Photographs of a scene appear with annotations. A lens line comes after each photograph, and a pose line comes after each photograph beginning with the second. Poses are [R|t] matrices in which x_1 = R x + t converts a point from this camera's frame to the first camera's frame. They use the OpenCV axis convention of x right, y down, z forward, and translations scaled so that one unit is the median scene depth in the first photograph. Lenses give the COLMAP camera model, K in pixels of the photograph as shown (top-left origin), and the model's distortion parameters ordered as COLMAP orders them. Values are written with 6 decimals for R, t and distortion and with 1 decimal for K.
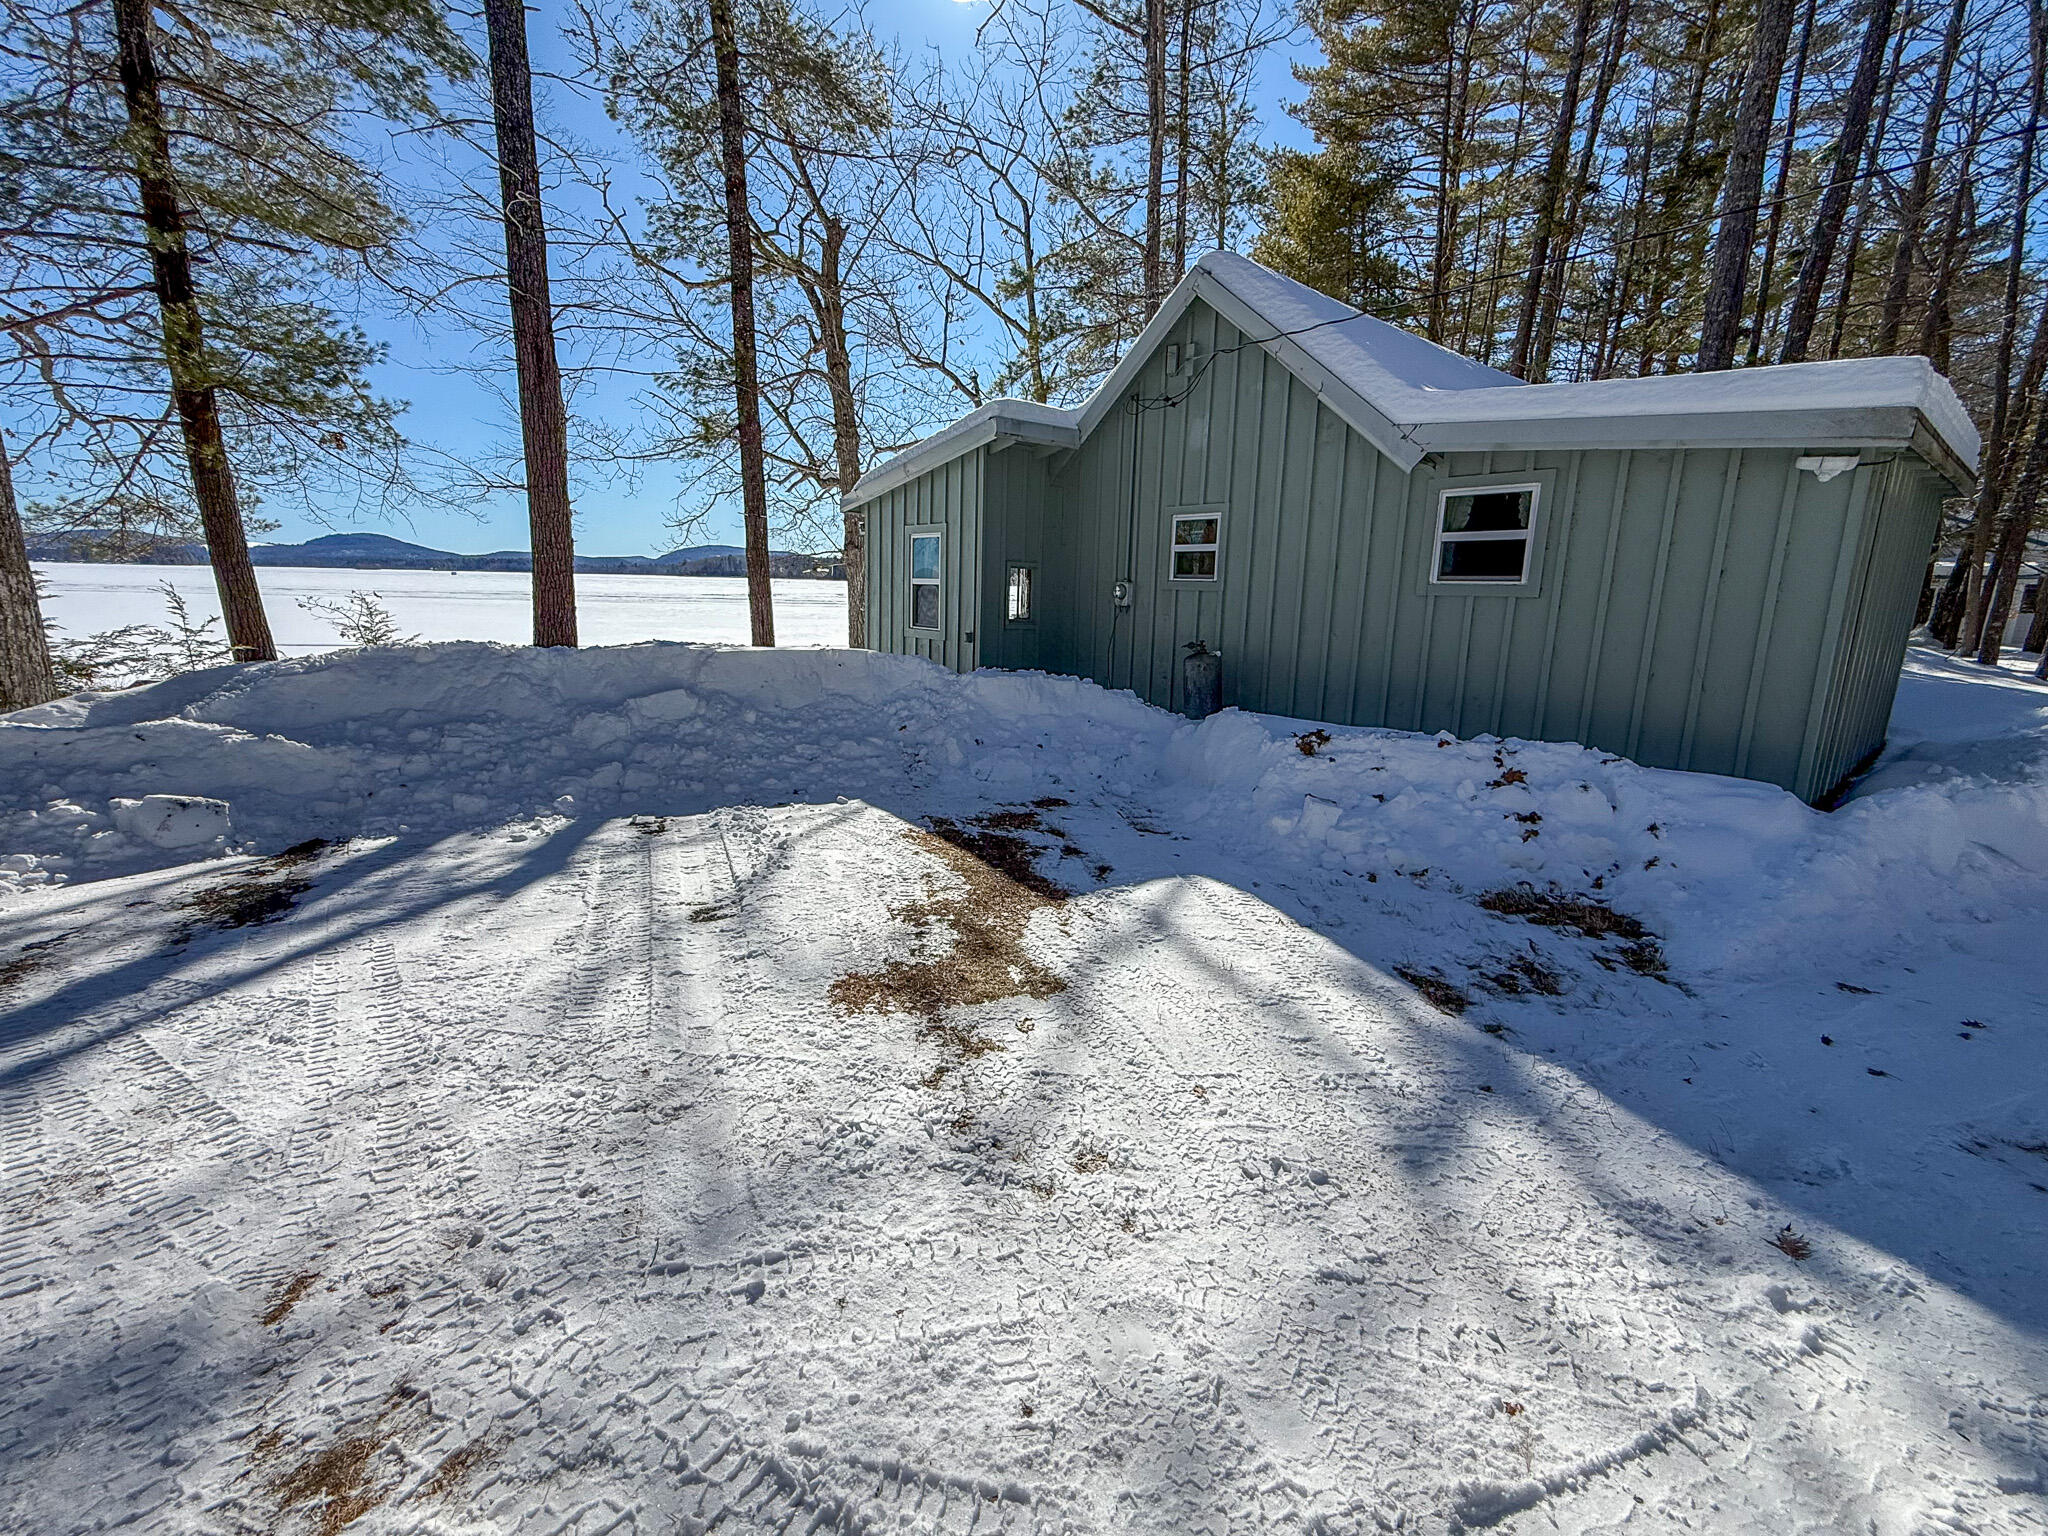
lens RADIAL K [[832.7, 0, 1016.3], [0, 832.7, 747.2], [0, 0, 1]] dist [0.000150, -0.000550]
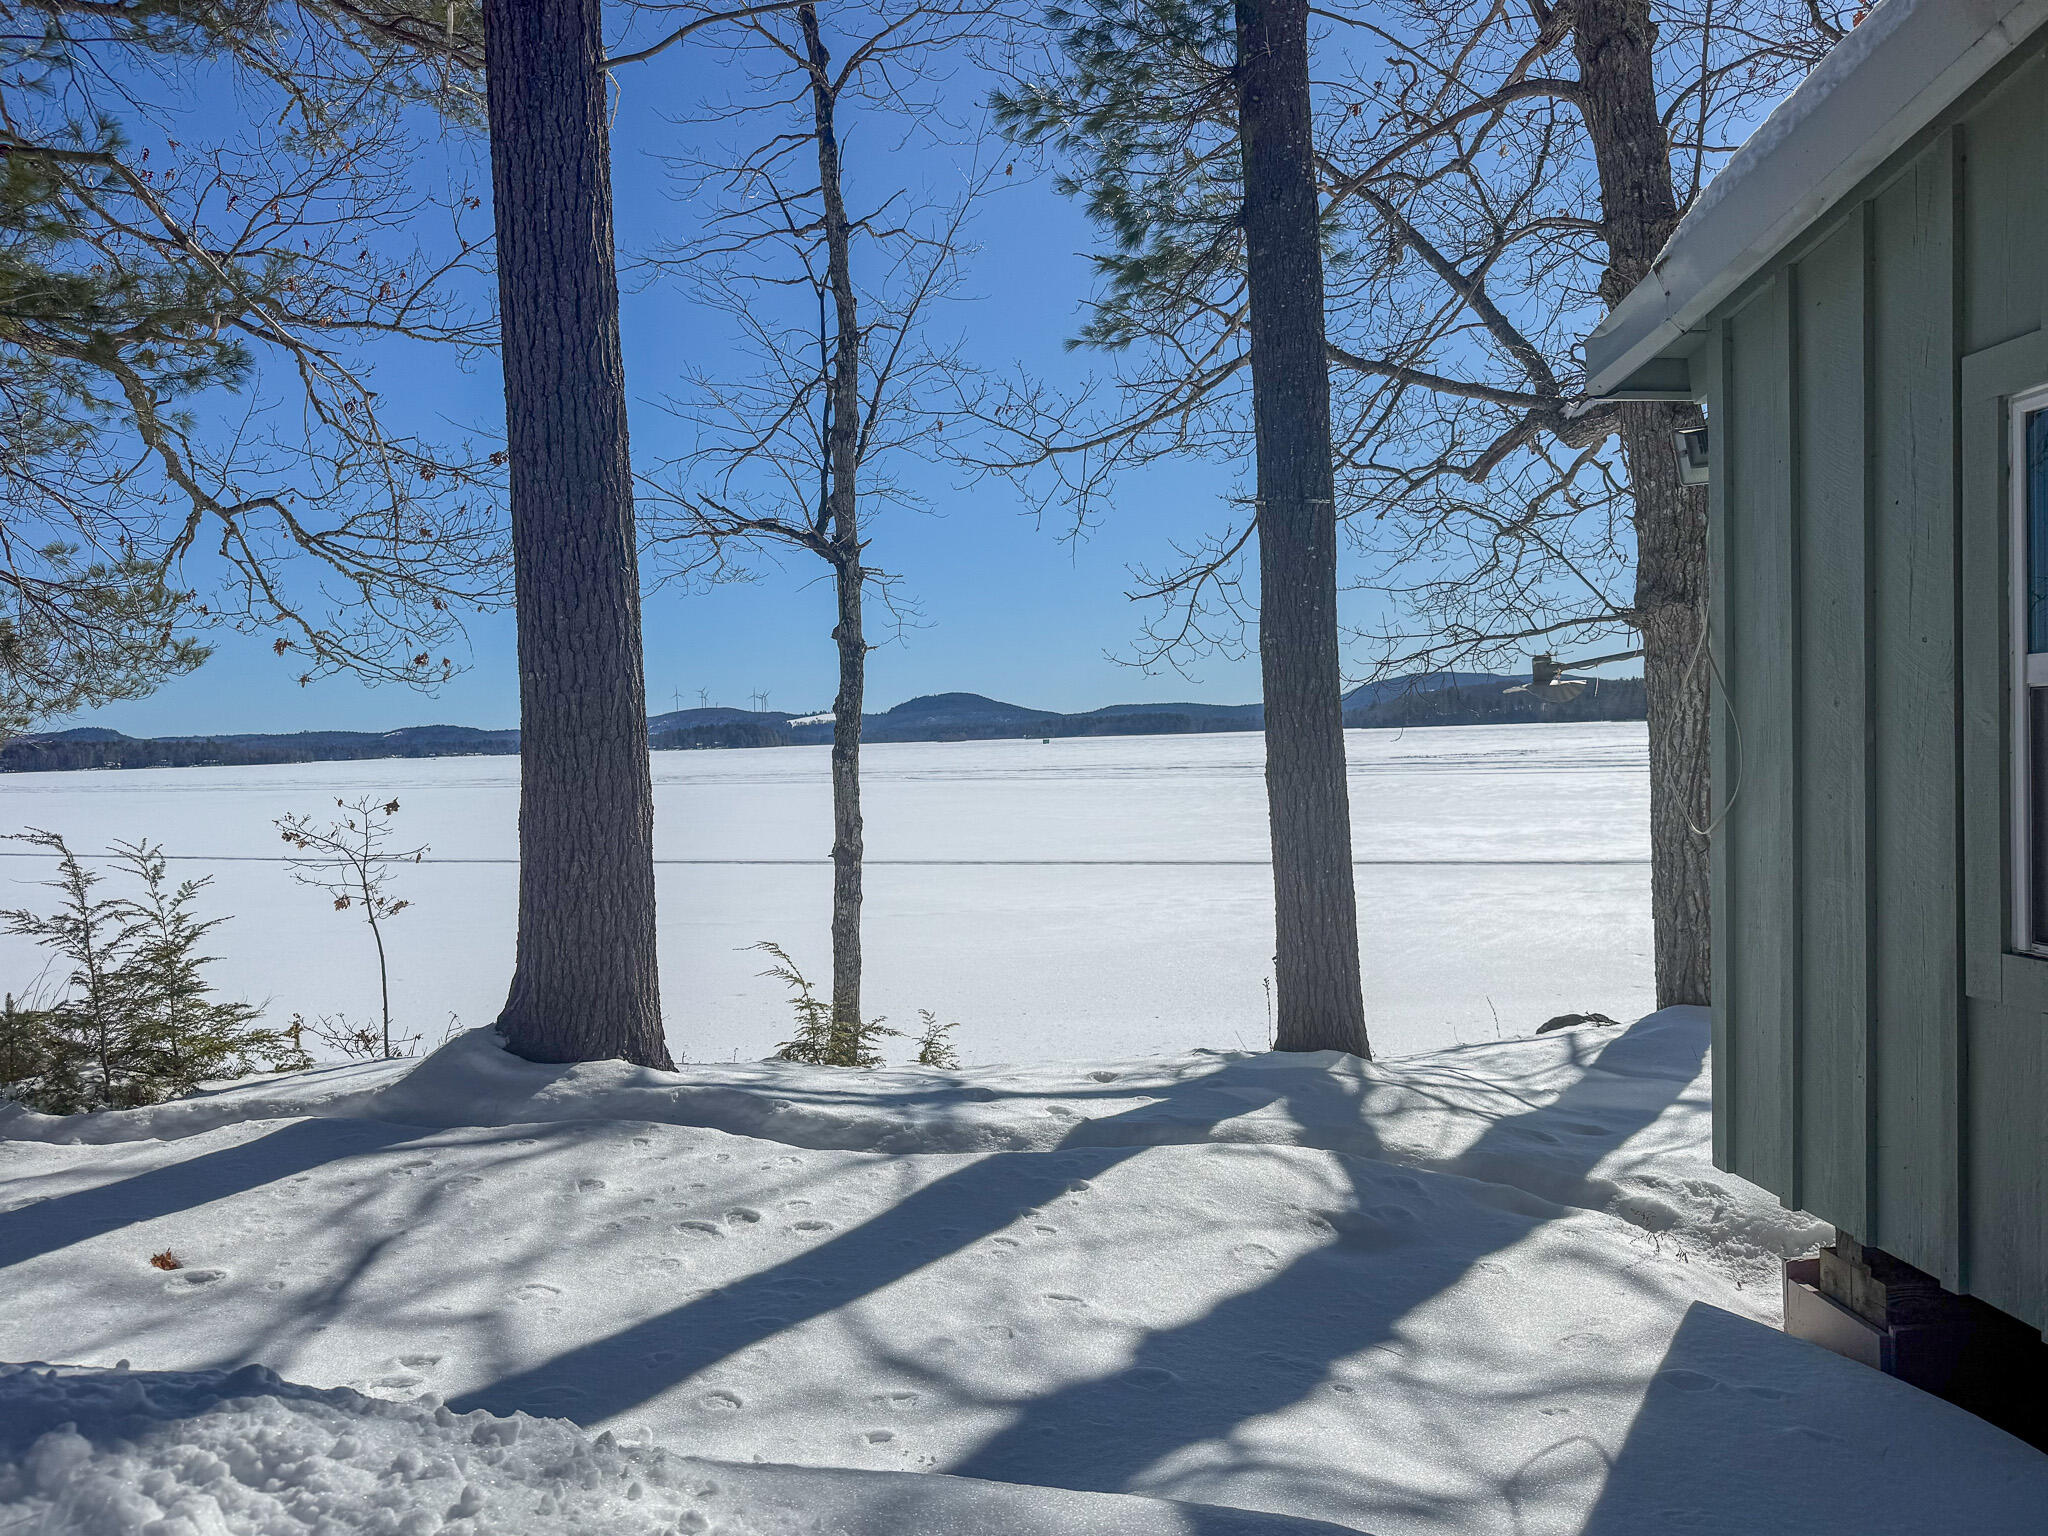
lens RADIAL K [[1483.0, 0, 1009.1], [0, 1483.0, 775.0], [0, 0, 1]] dist [0.072318, -0.093603]
pose [[0.817609, -0.032996, -0.574827, -0.206521], [-0.062744, 0.987305, -0.145919, -0.214270], [0.572344, 0.155372, 0.805159, 1.126420]]
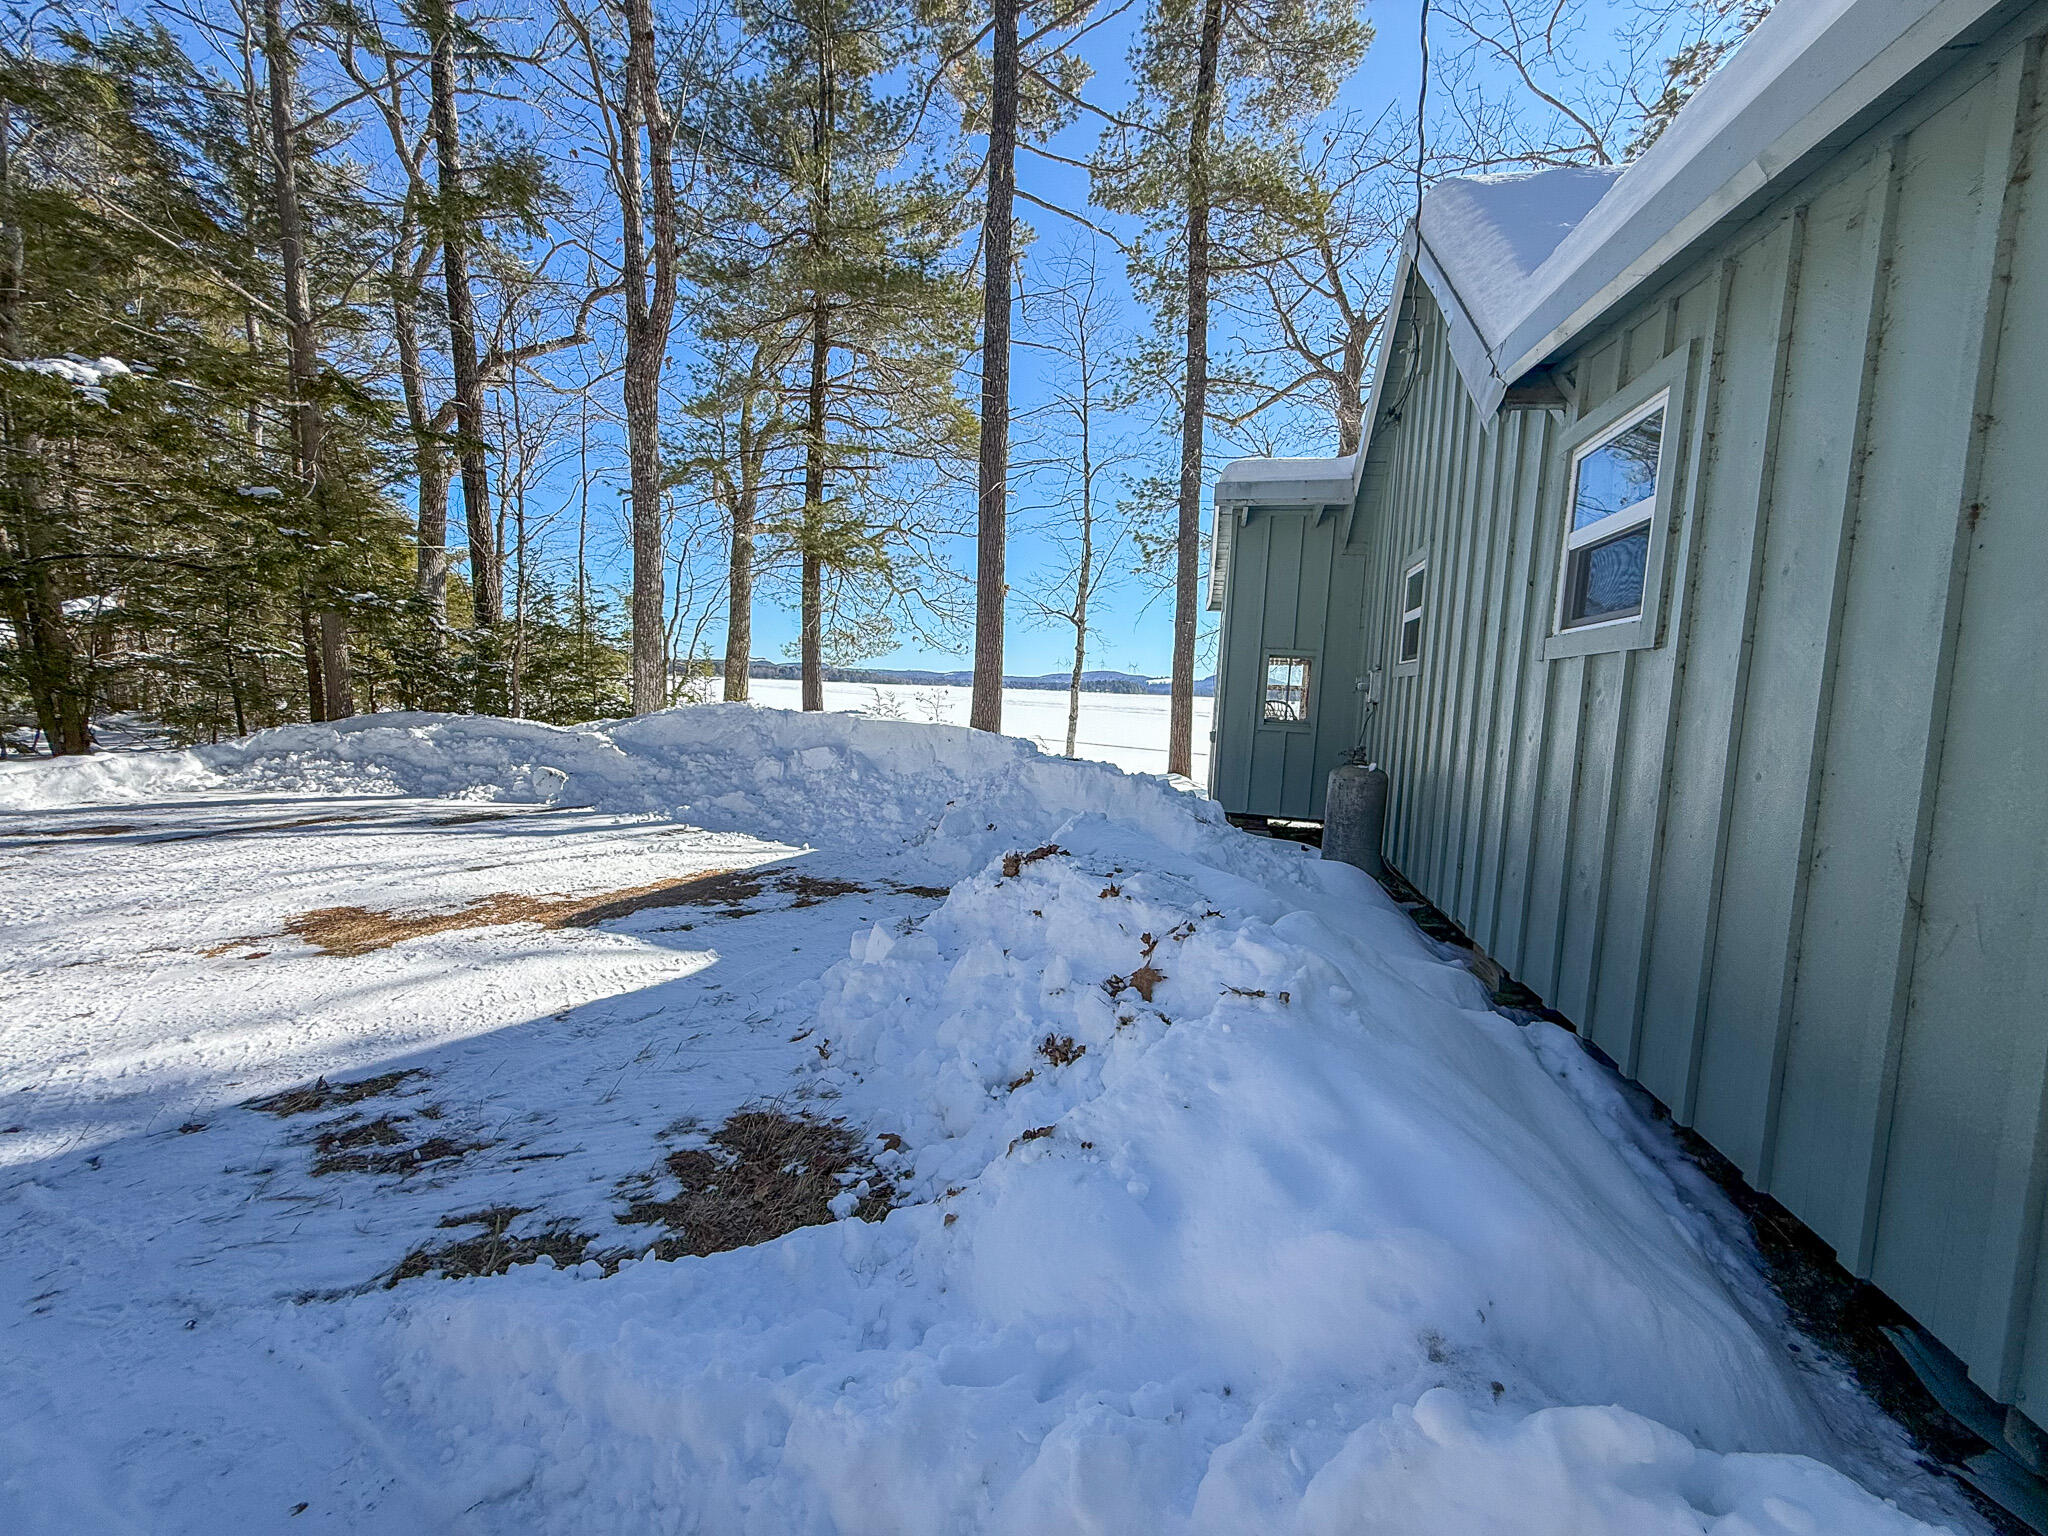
lens RADIAL K [[812.8, 0, 1015.5], [0, 812.8, 767.5], [0, 0, 1]] dist [-0.000057, -0.000084]
pose [[0.607103, 0.081038, -0.790480, 0.775431], [-0.182801, 0.982349, -0.039686, -0.046102], [0.773311, 0.168594, 0.611201, 0.522787]]
